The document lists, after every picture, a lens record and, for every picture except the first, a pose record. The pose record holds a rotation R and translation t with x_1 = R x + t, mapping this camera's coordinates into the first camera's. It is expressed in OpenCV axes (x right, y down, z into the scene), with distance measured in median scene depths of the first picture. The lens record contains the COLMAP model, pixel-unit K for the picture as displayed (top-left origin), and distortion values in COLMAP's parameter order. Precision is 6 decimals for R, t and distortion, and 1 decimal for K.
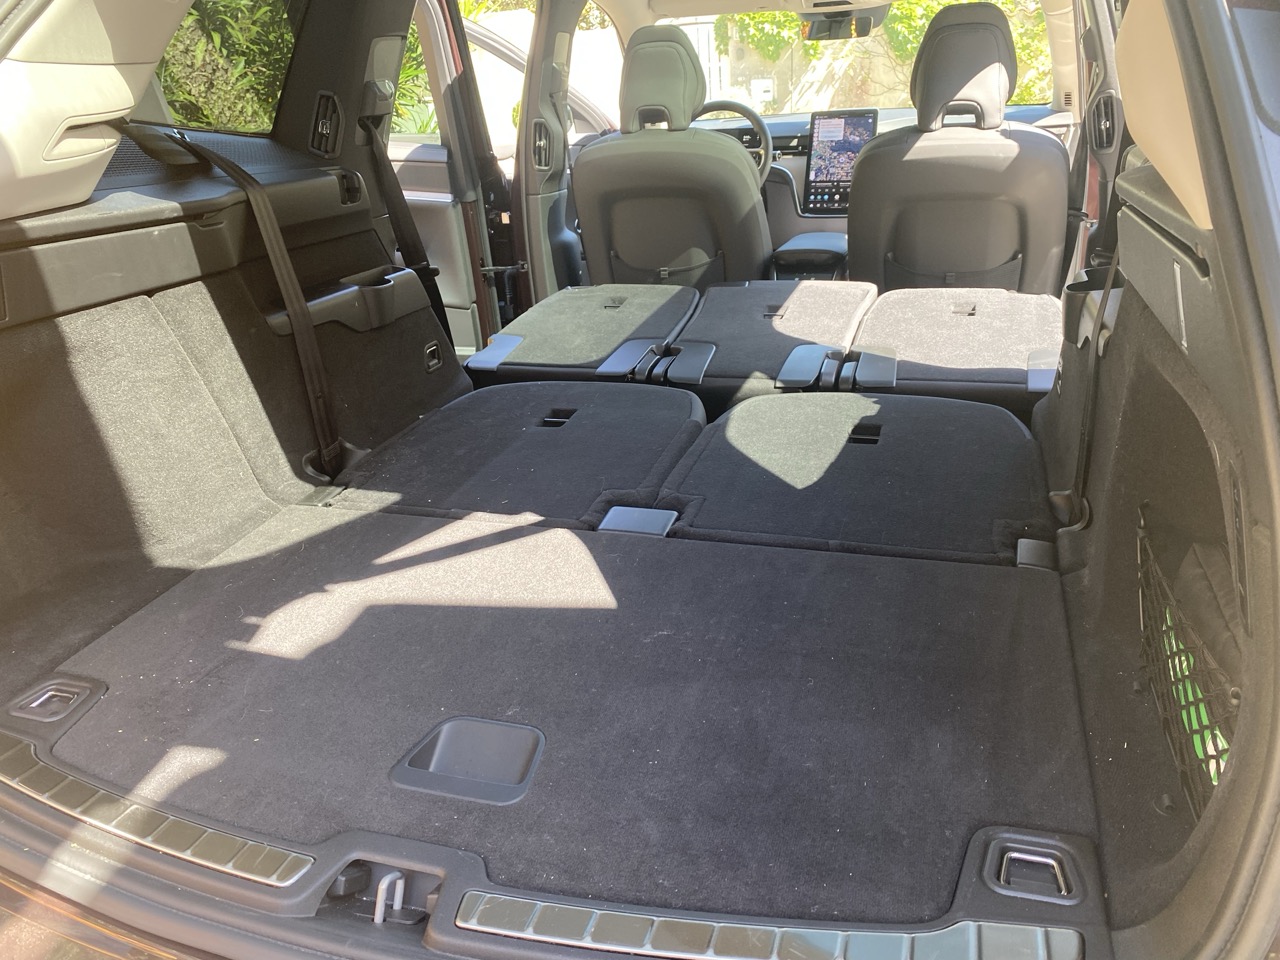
lens RADIAL K [[961.3, 0, 640.0], [0, 961.3, 480.0], [0, 0, 1]] dist [-0.001386, 0.008666]
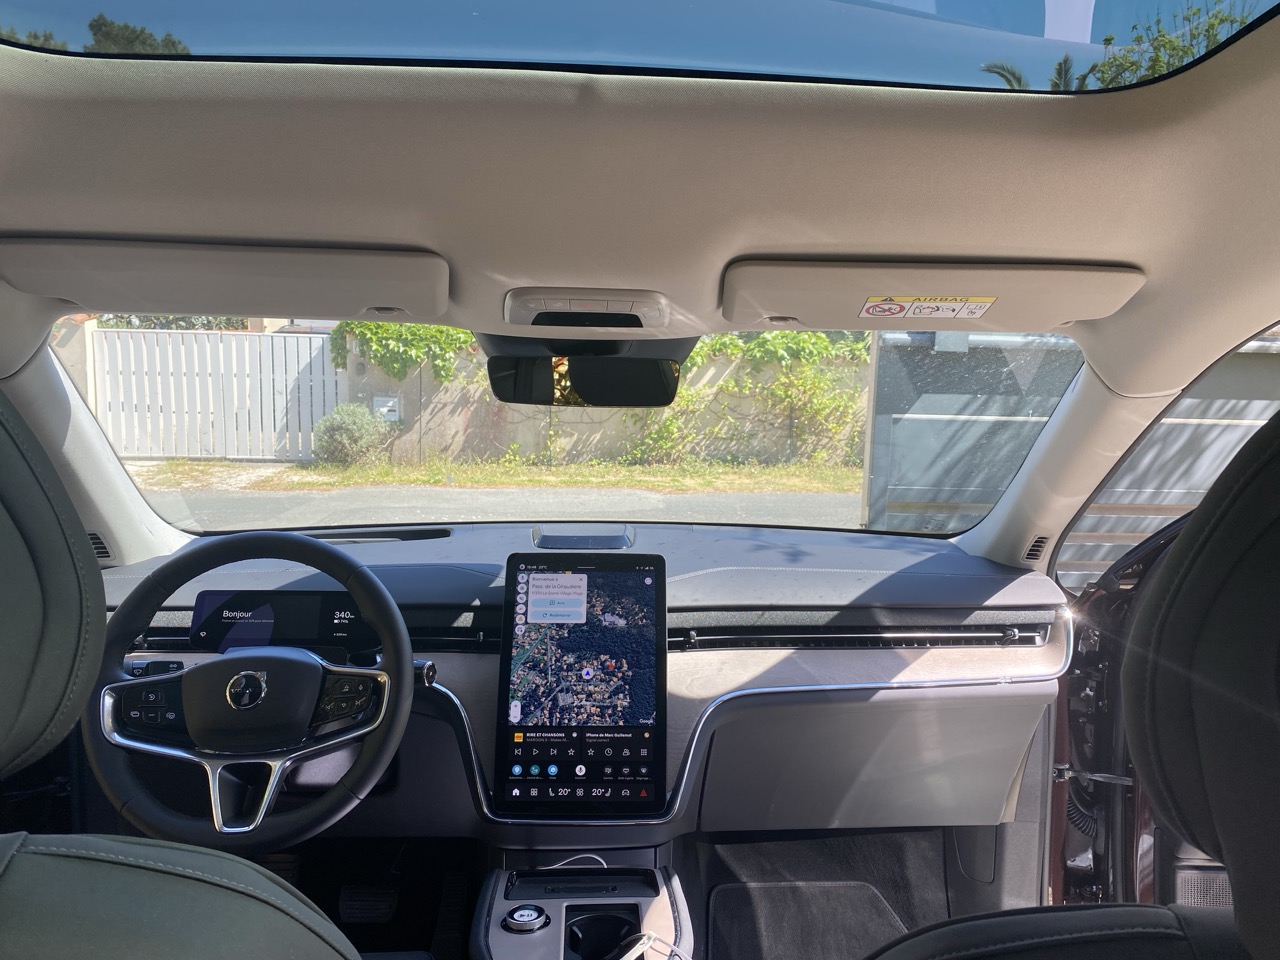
lens RADIAL K [[977.8, 0, 643.0], [0, 977.8, 470.6], [0, 0, 1]] dist [0.056725, -0.056484]
pose [[0.929679, 0.036097, 0.366598, 0.027752], [0.079426, 0.952137, -0.295173, -0.104057], [-0.359706, 0.303533, 0.882315, 0.215338]]
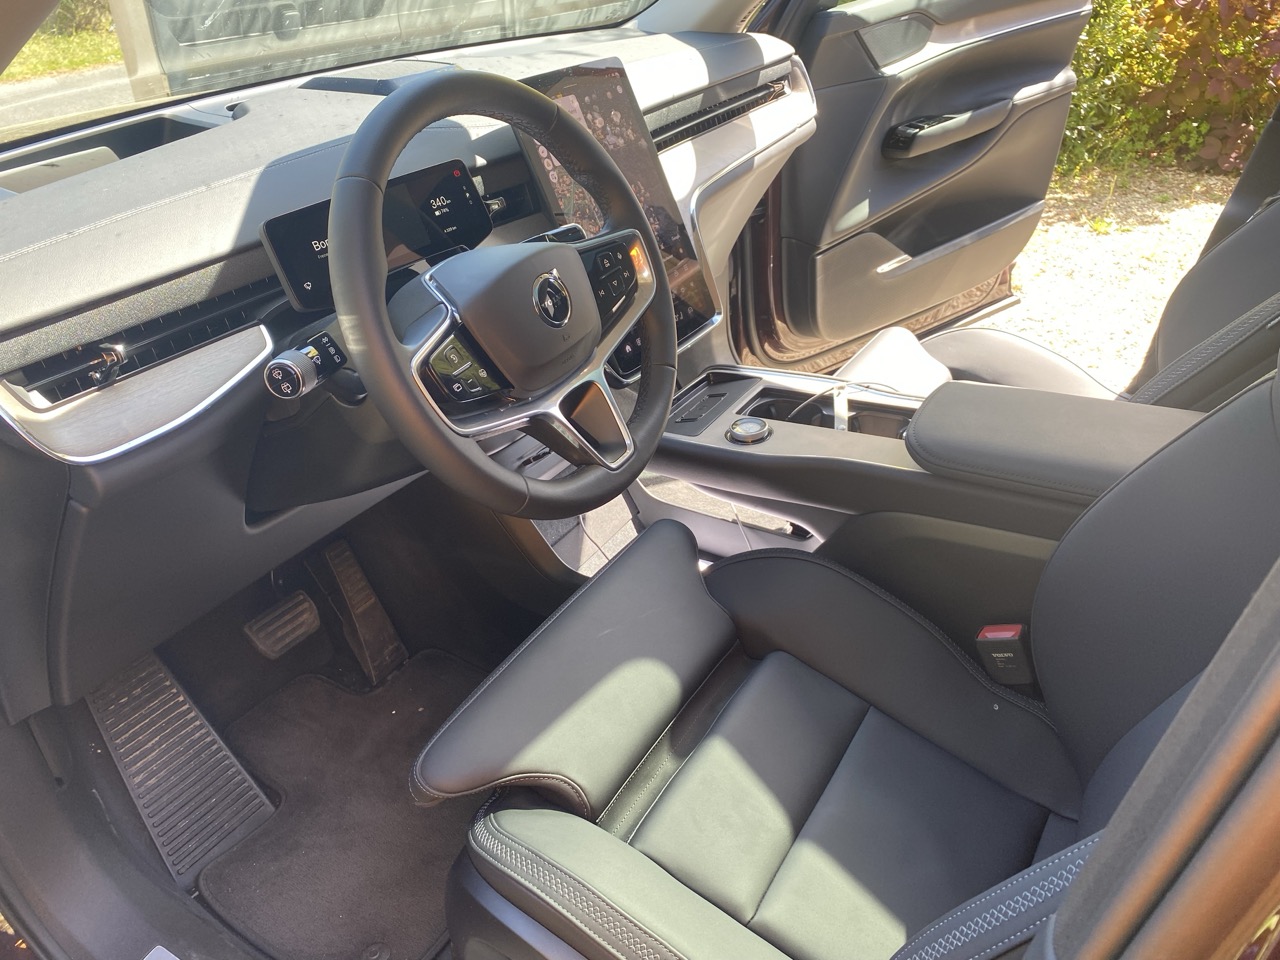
lens RADIAL K [[977.8, 0, 643.0], [0, 977.8, 470.6], [0, 0, 1]] dist [0.056725, -0.056484]
pose [[0.224416, -0.440418, 0.869293, -0.054424], [0.410742, 0.851685, 0.325460, -0.130723], [-0.883701, 0.284017, 0.372030, 0.316414]]
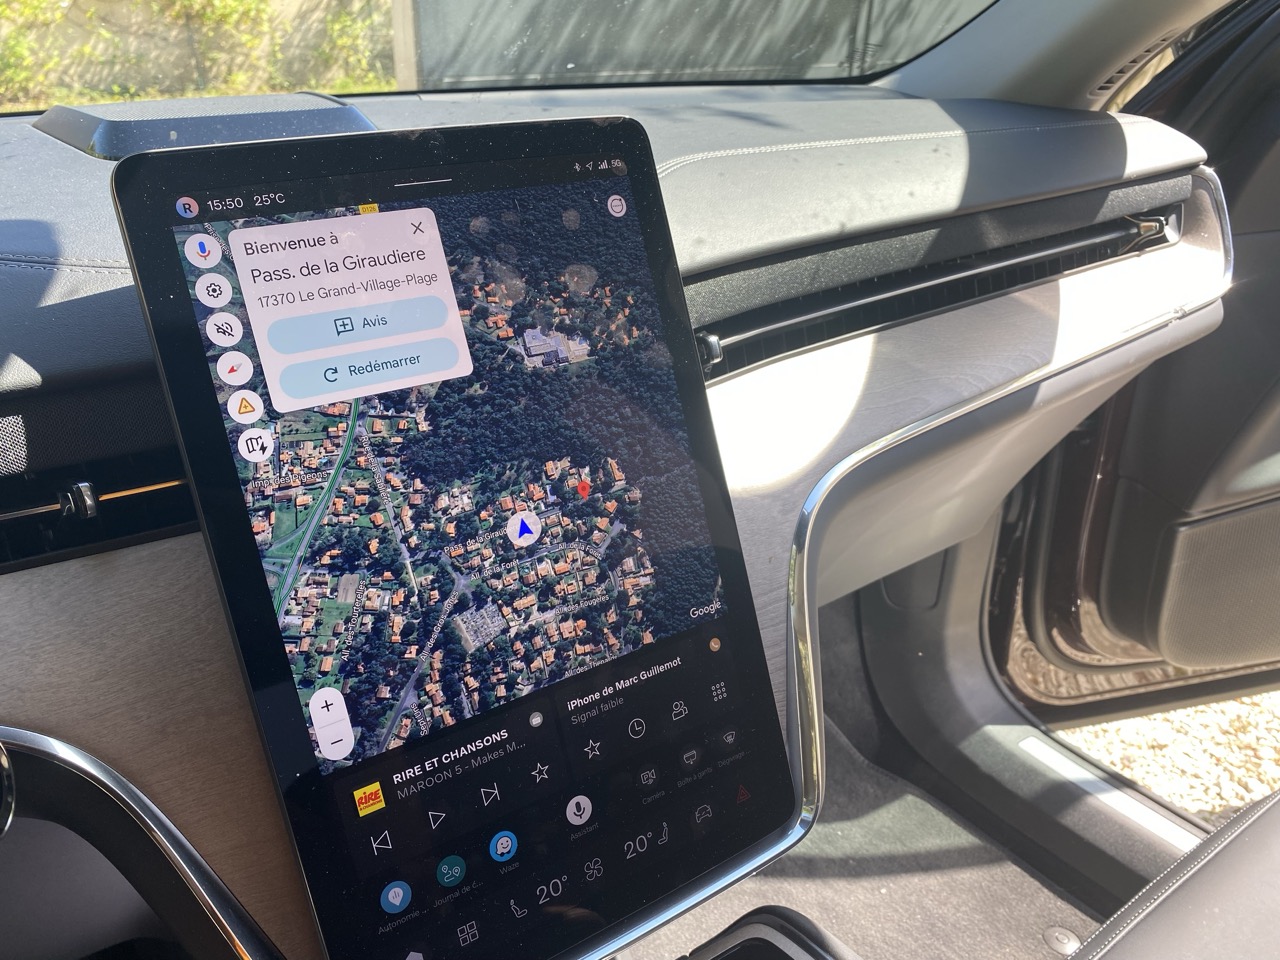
lens RADIAL K [[976.6, 0, 635.0], [0, 976.6, 486.9], [0, 0, 1]] dist [0.027660, -0.039149]
pose [[0.582845, -0.309702, 0.751250, 0.044319], [0.287319, 0.943344, 0.165981, -0.127197], [-0.760092, 0.119107, 0.638806, 0.324219]]
